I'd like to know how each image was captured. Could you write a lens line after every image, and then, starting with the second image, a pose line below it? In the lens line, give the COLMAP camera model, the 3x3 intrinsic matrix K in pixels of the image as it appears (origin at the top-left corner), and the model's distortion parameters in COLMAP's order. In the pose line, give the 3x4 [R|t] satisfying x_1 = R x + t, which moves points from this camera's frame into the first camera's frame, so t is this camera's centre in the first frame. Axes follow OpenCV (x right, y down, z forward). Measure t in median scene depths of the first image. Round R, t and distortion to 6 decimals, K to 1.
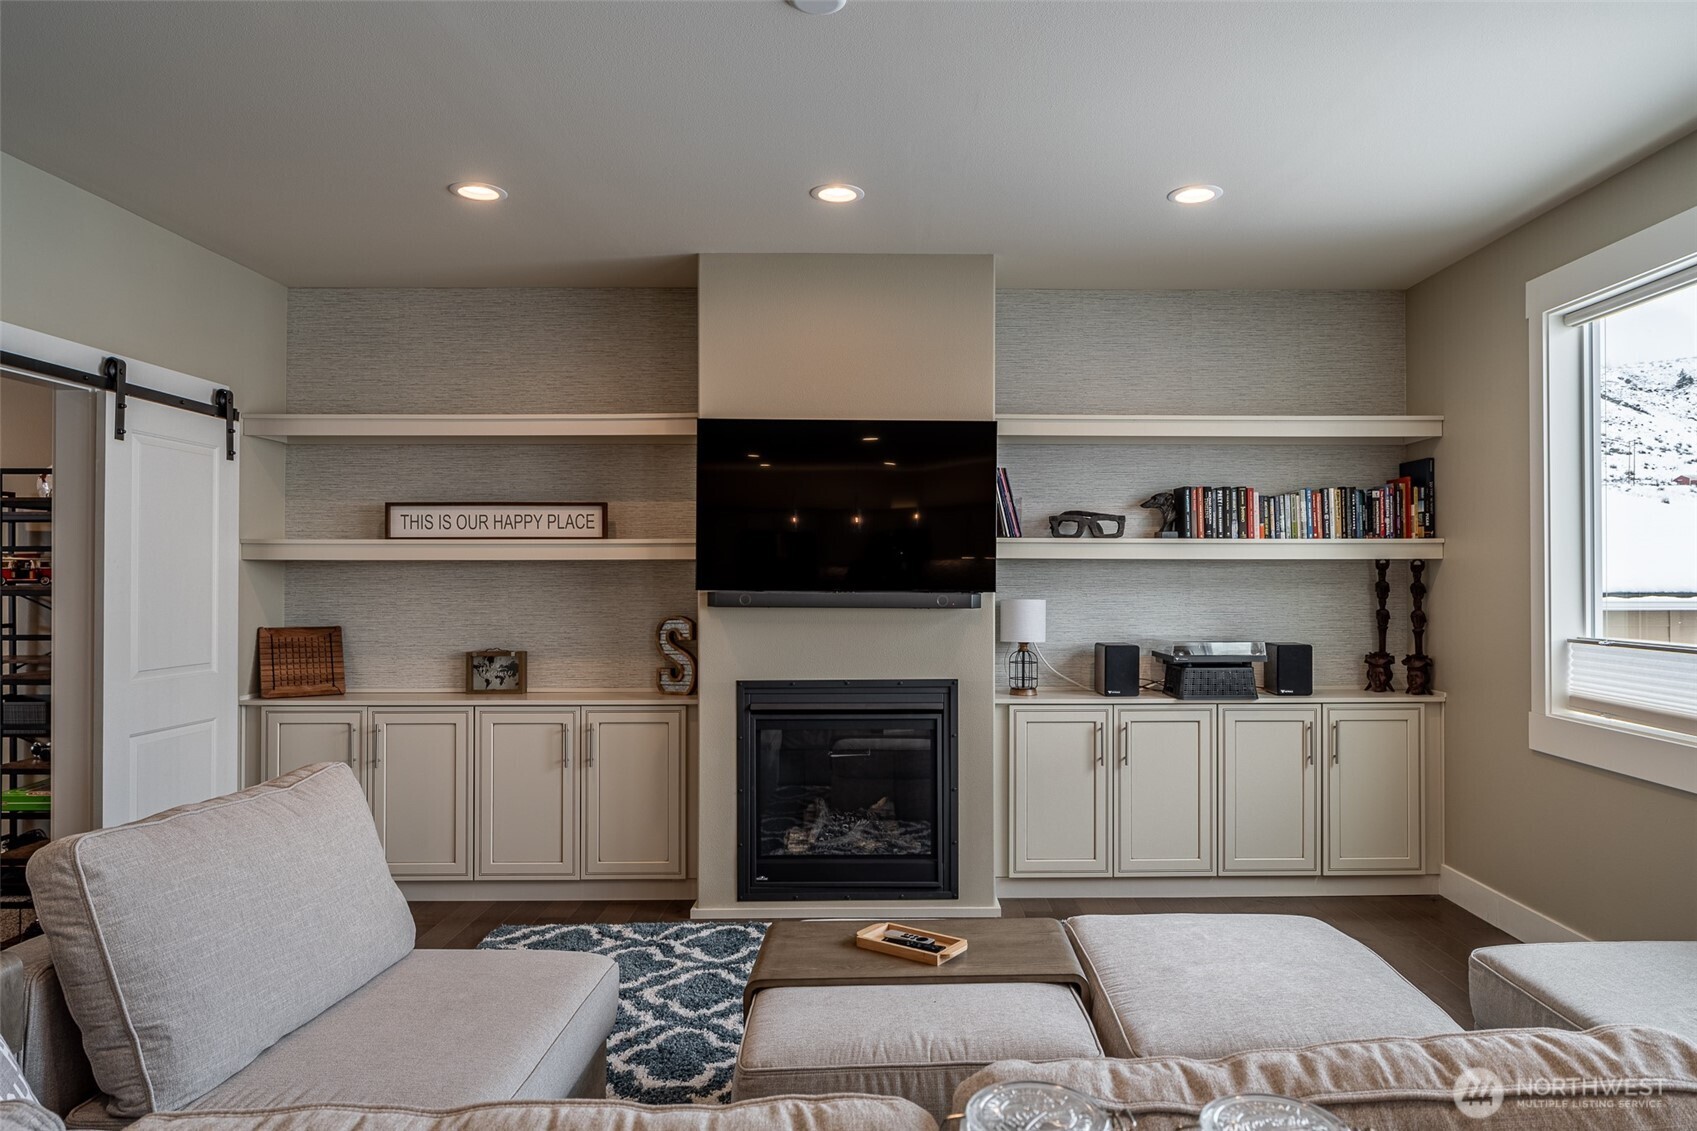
lens RADIAL K [[1056.3, 0, 903.5], [0, 1056.3, 584.5], [0, 0, 1]] dist [-0.020308, 0.000160]
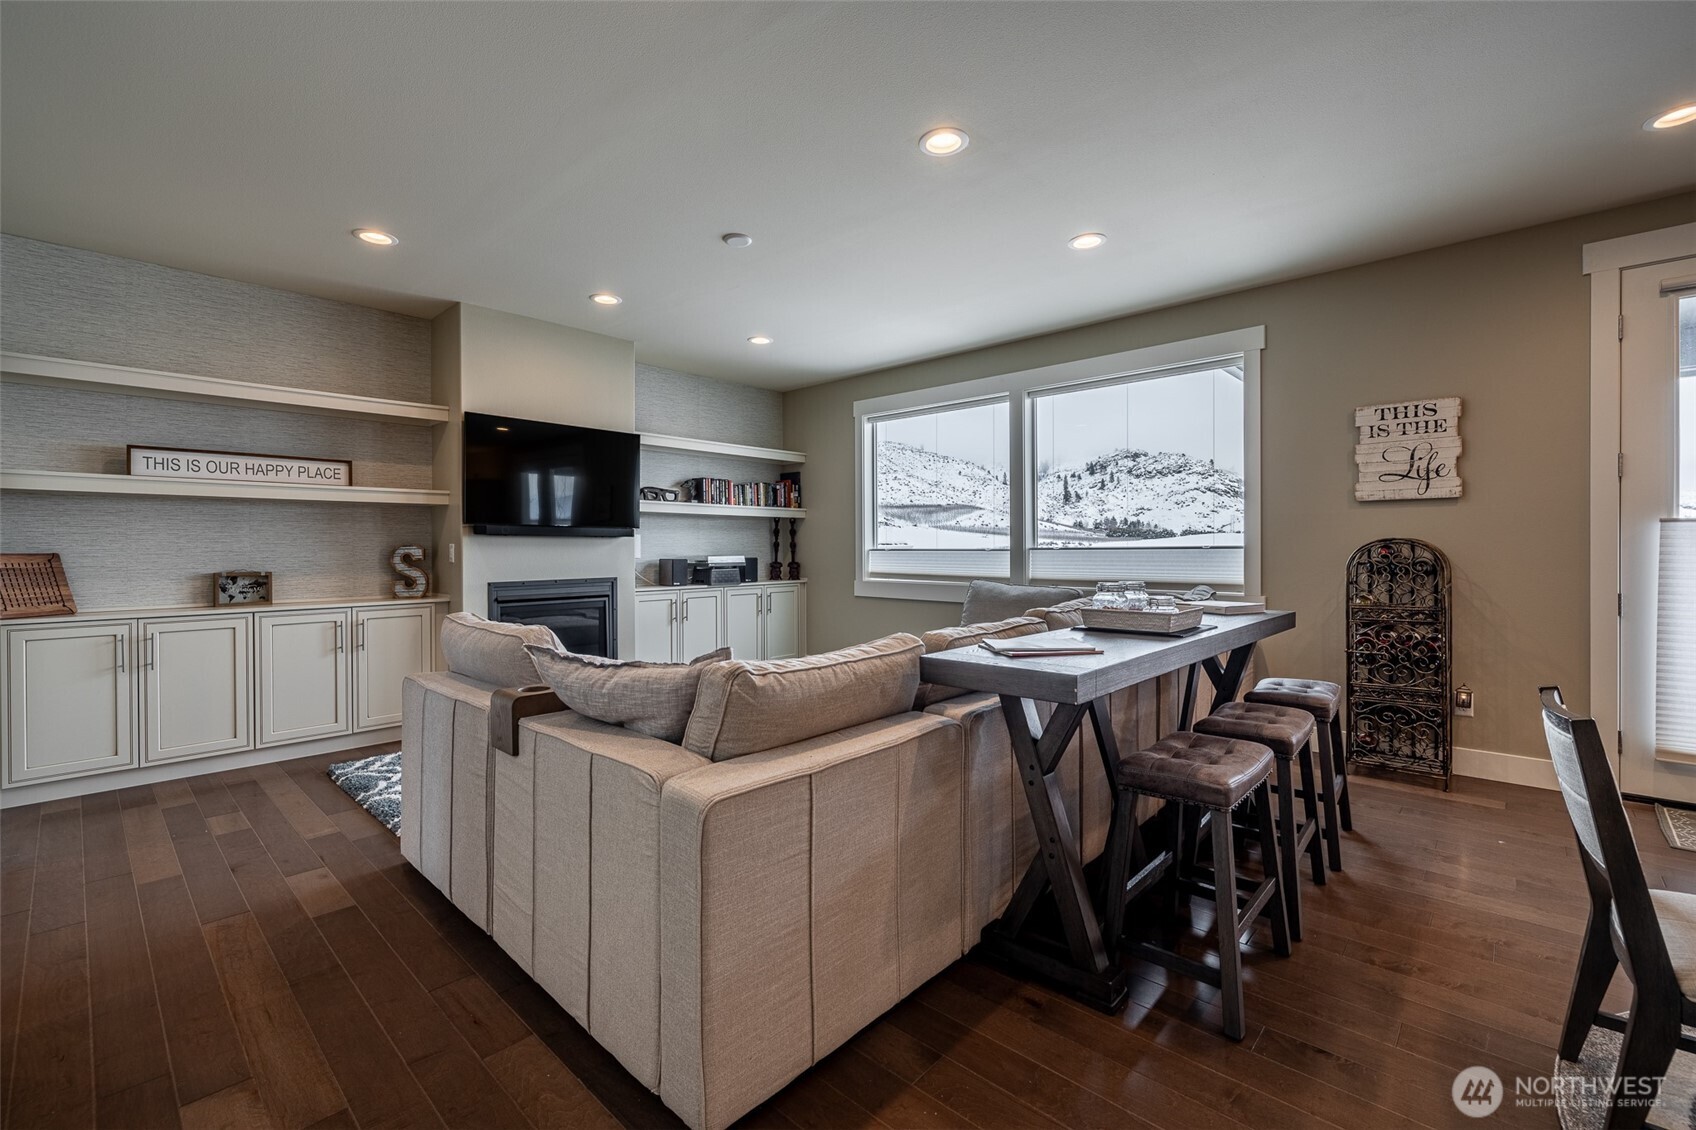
lens RADIAL K [[718.7, 0, 842.1], [0, 718.7, 557.6], [0, 0, 1]] dist [-0.000324, -0.000073]
pose [[0.700204, -0.013369, 0.713818, -0.503699], [0.004825, 0.999890, 0.013994, 0.038082], [-0.713927, -0.006354, 0.700191, -0.111788]]
